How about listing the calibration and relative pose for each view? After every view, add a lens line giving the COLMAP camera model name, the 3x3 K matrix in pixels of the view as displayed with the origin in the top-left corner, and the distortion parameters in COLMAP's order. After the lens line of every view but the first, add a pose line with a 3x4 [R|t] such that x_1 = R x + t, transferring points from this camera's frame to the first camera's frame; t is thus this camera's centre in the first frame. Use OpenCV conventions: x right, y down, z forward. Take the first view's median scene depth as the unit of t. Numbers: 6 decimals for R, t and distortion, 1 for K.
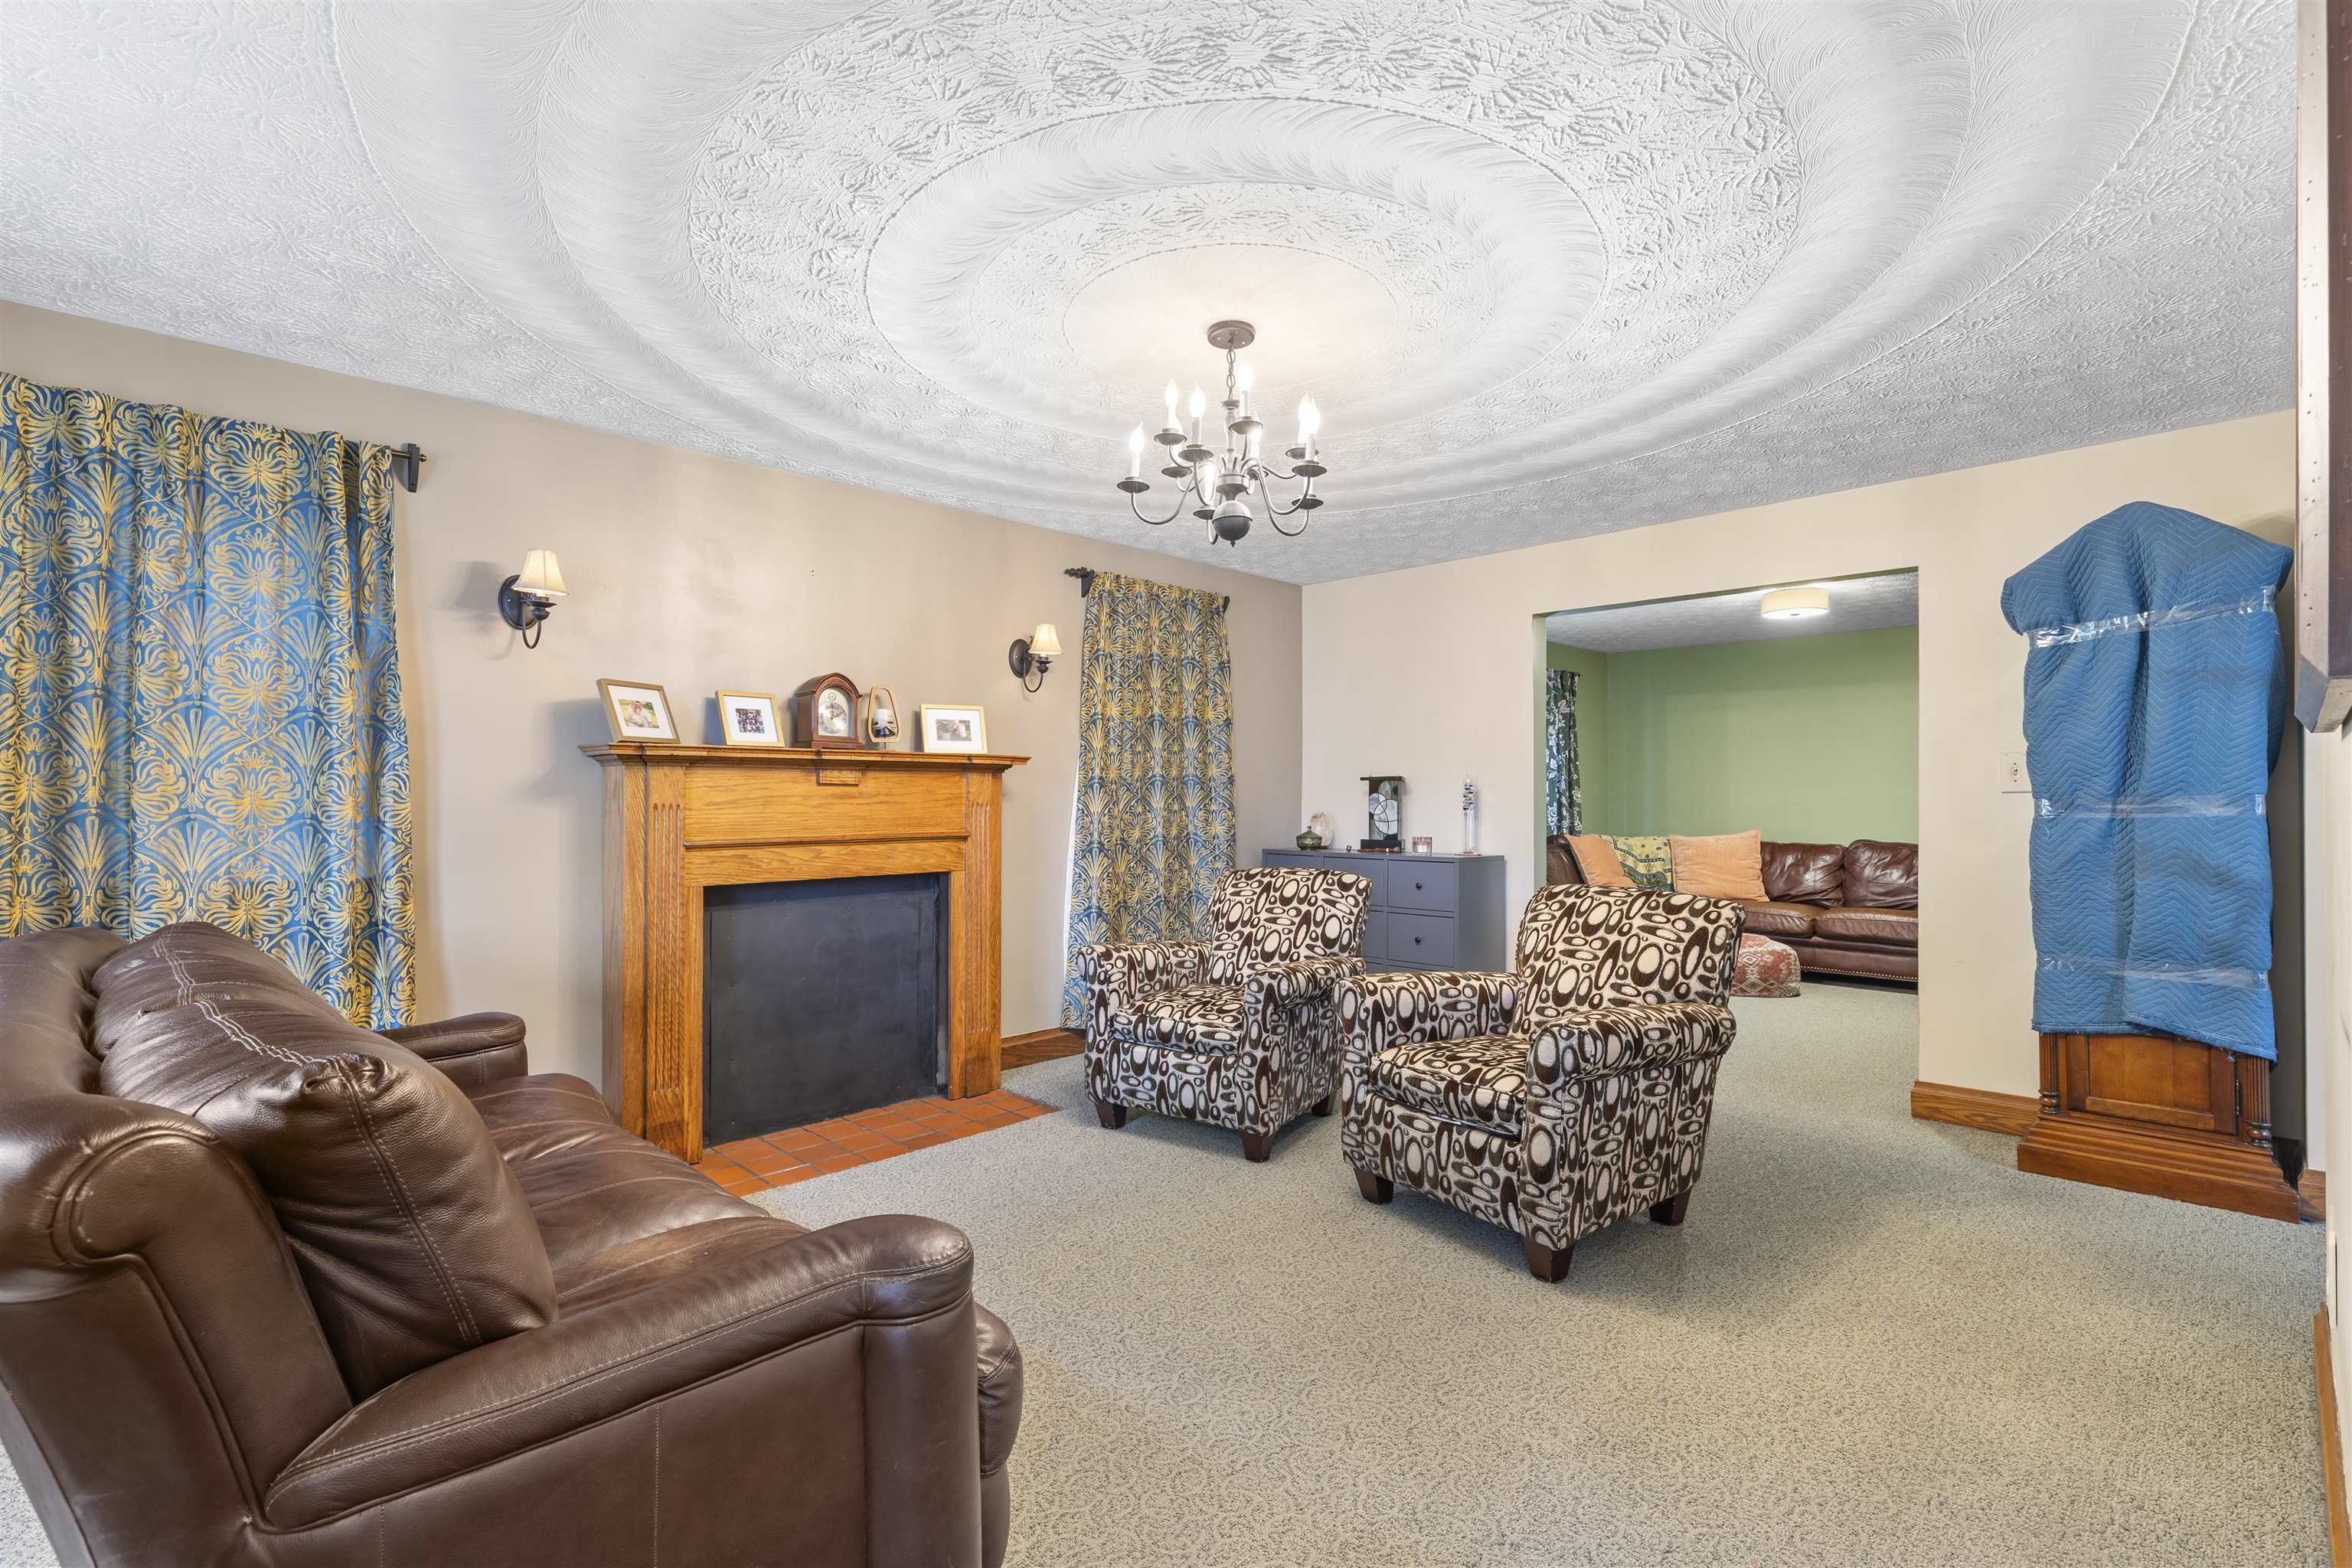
lens RADIAL K [[1056.2, 0, 1193.0], [0, 1056.2, 787.3], [0, 0, 1]] dist [0.004188, -0.000607]
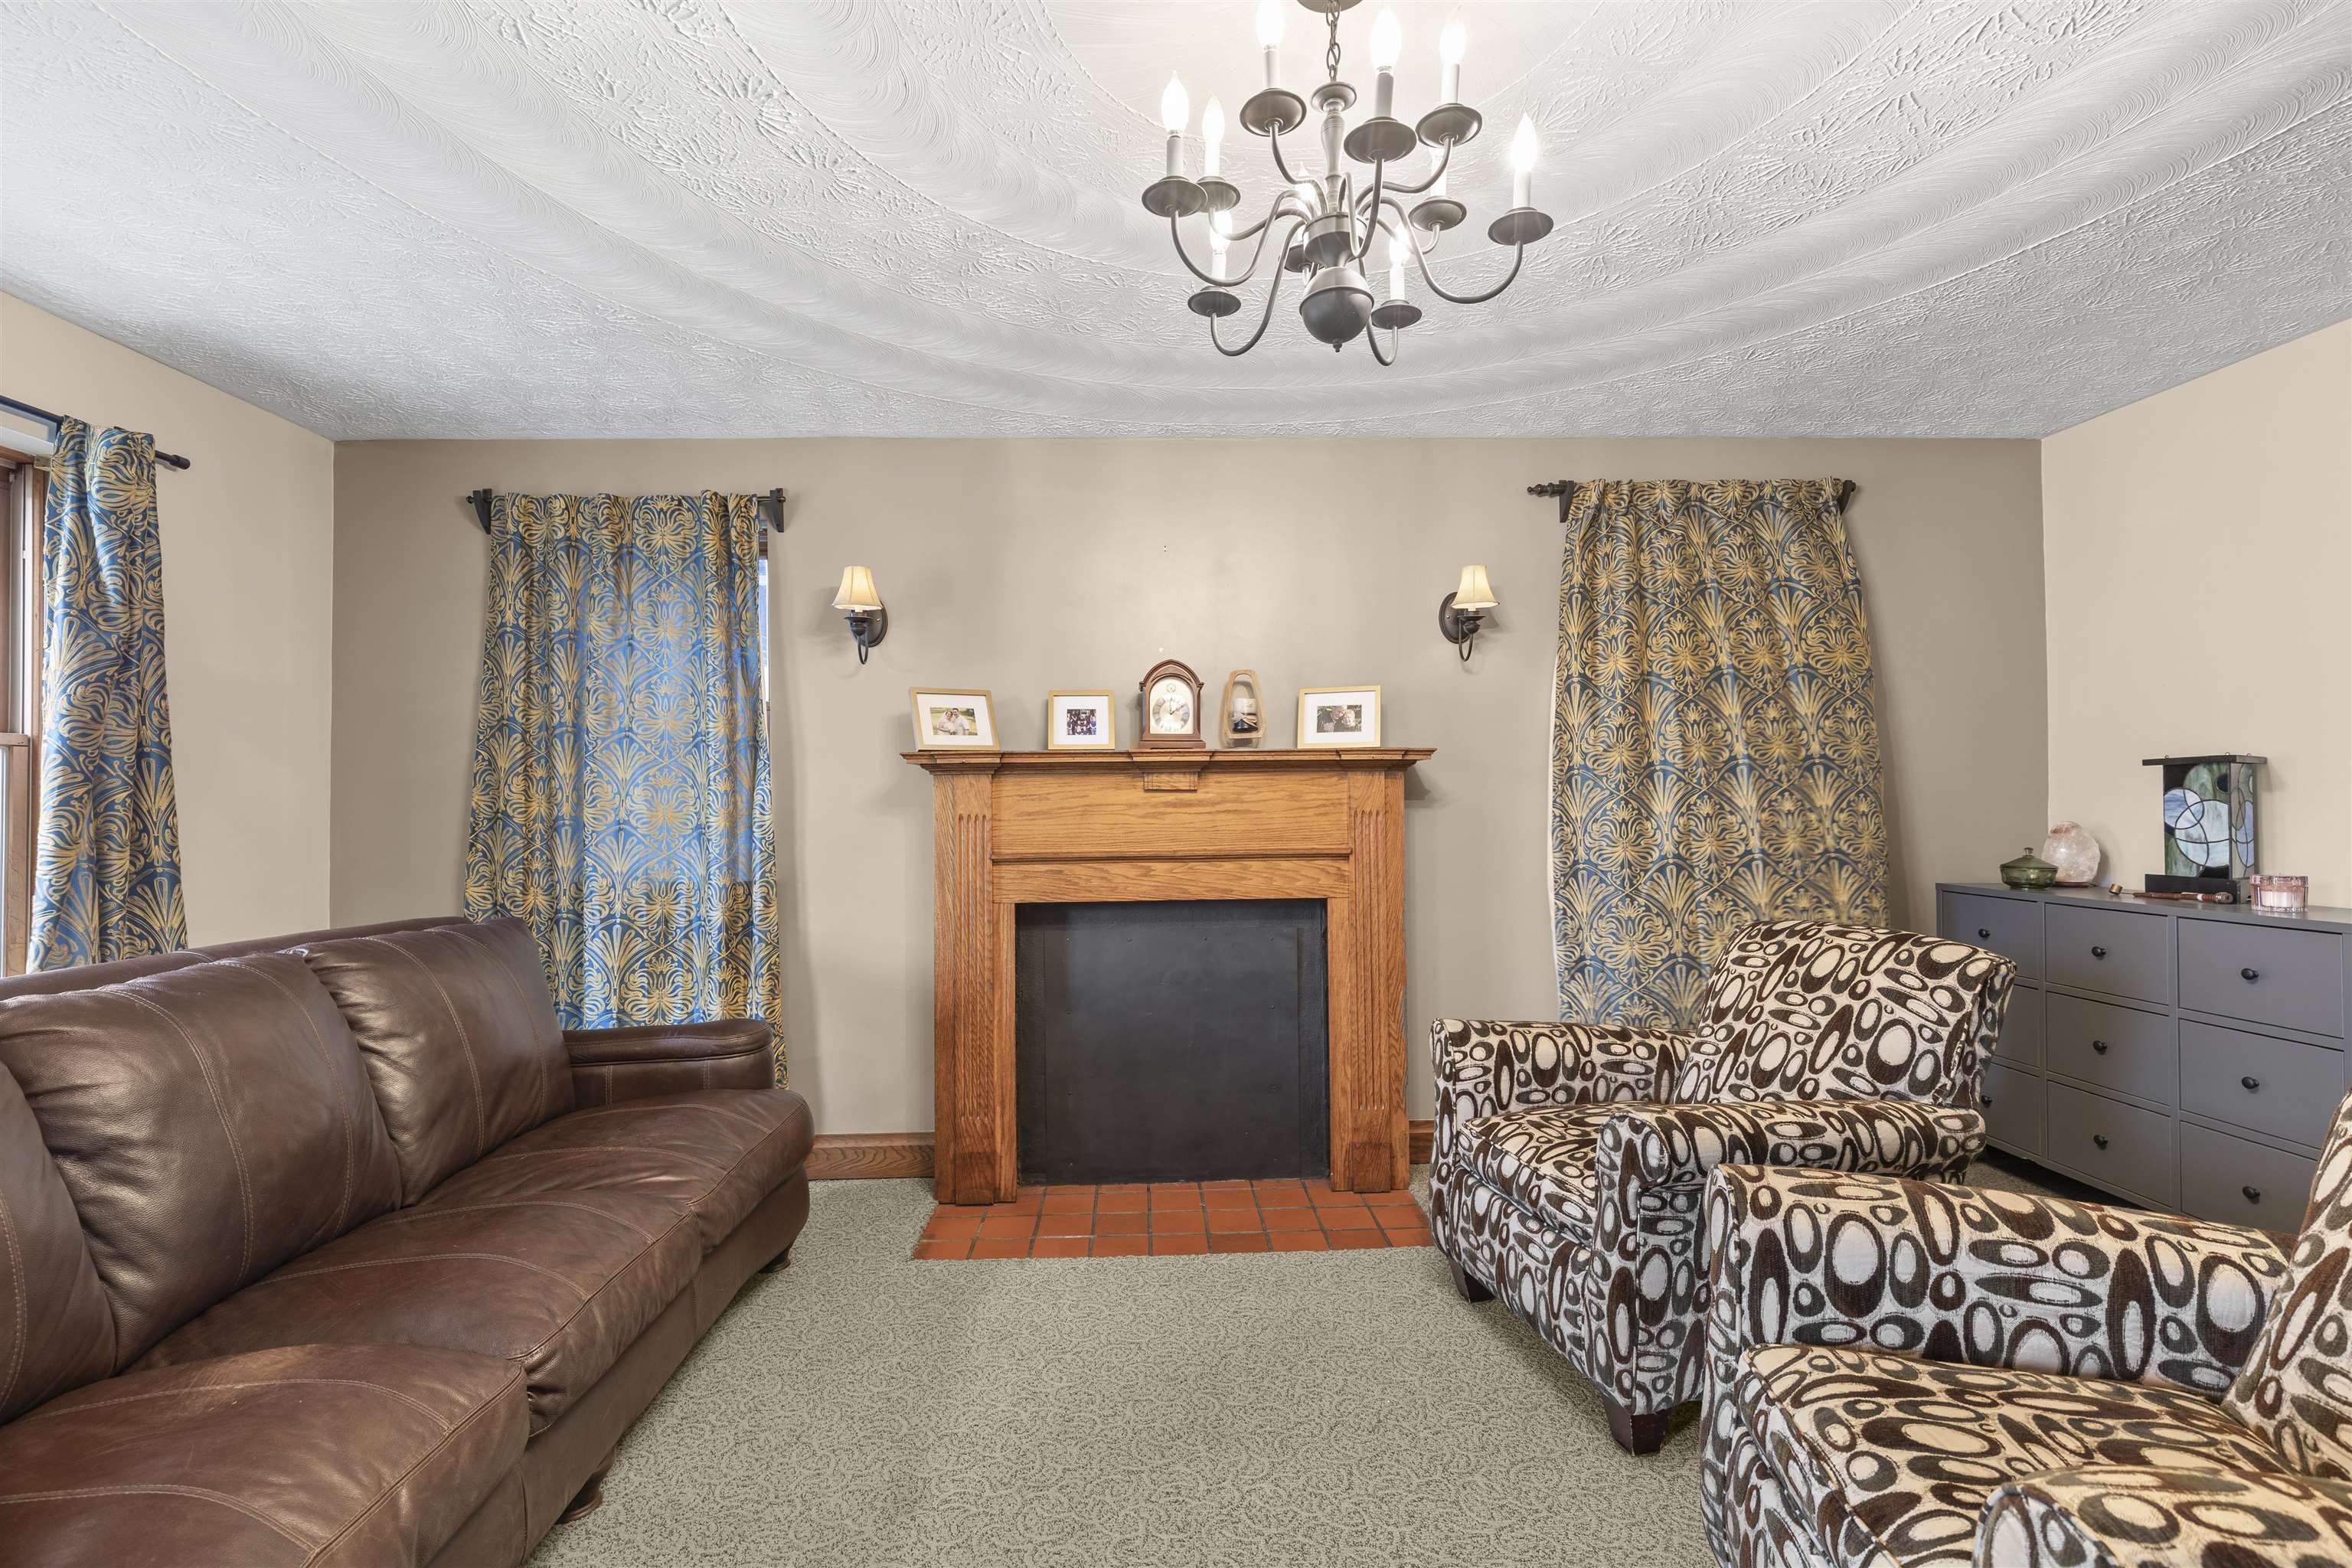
lens RADIAL K [[1056.2, 0, 1193.0], [0, 1056.2, 787.3], [0, 0, 1]] dist [0.004188, -0.000607]
pose [[0.727882, -0.017294, -0.685484, 0.271182], [0.016155, 0.999837, -0.008072, 0.001845], [0.685512, -0.005199, 0.728043, 0.412123]]
